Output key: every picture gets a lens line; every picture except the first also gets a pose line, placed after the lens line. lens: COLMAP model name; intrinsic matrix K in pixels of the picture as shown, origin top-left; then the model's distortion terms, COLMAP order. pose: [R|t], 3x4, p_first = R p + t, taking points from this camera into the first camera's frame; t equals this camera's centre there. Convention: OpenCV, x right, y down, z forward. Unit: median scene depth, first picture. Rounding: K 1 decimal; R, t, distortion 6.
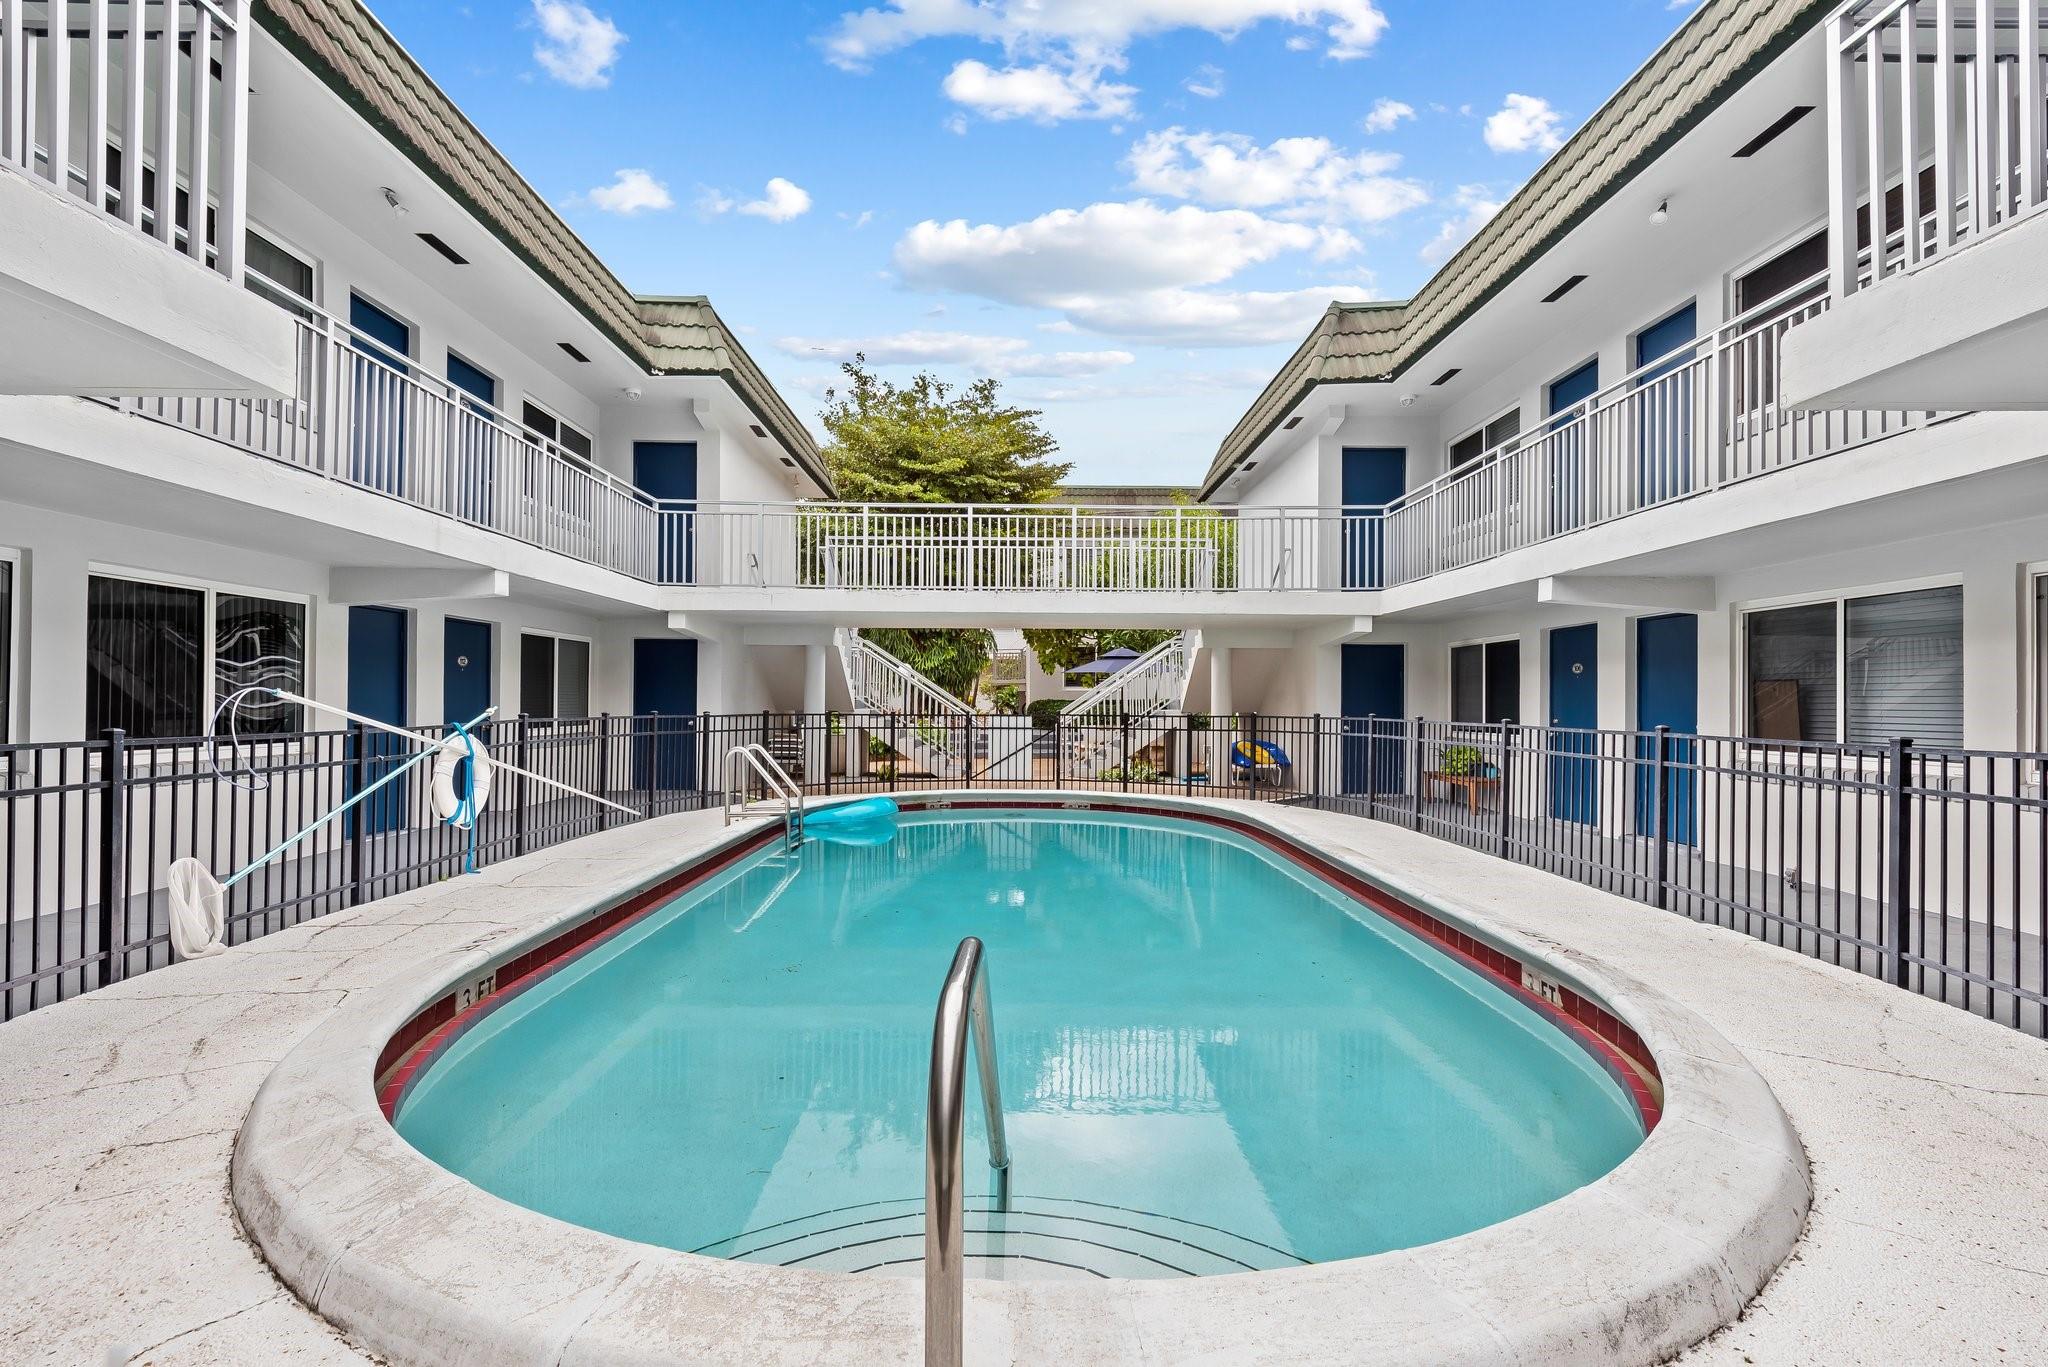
lens RADIAL K [[1001.8, 0, 1020.8], [0, 1001.8, 686.6], [0, 0, 1]] dist [0.001274, 0.000074]
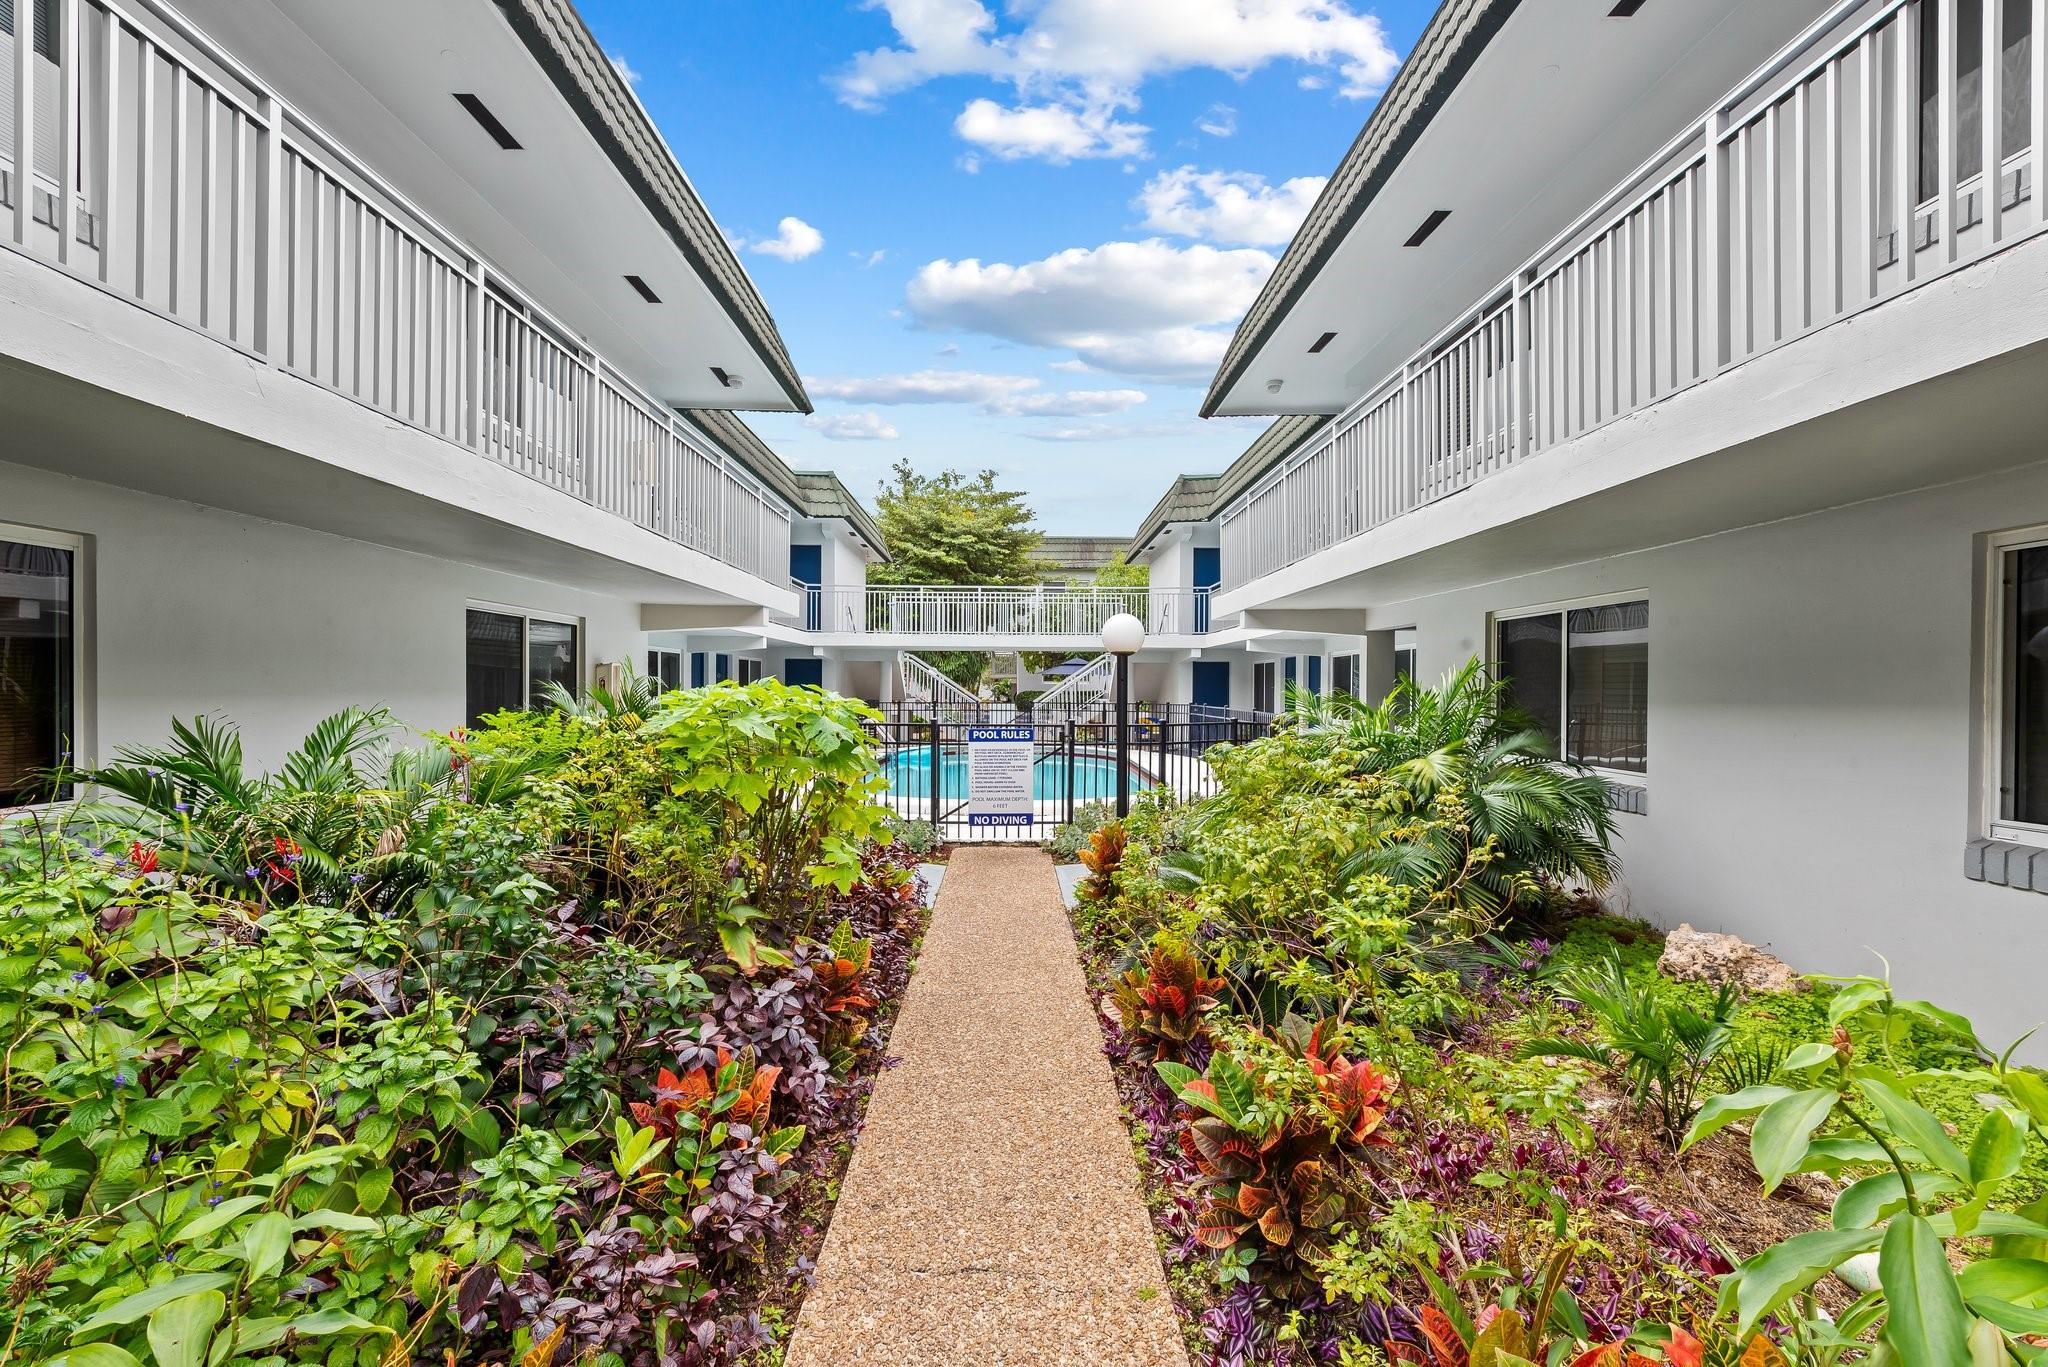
lens RADIAL K [[940.7, 0, 1023.2], [0, 940.7, 678.6], [0, 0, 1]] dist [-0.000025, 0.000000]
pose [[0.999988, 0.002487, 0.004271, 0.016297], [-0.002511, 0.999981, 0.005618, -0.018144], [-0.004257, -0.005628, 0.999975, -0.496856]]
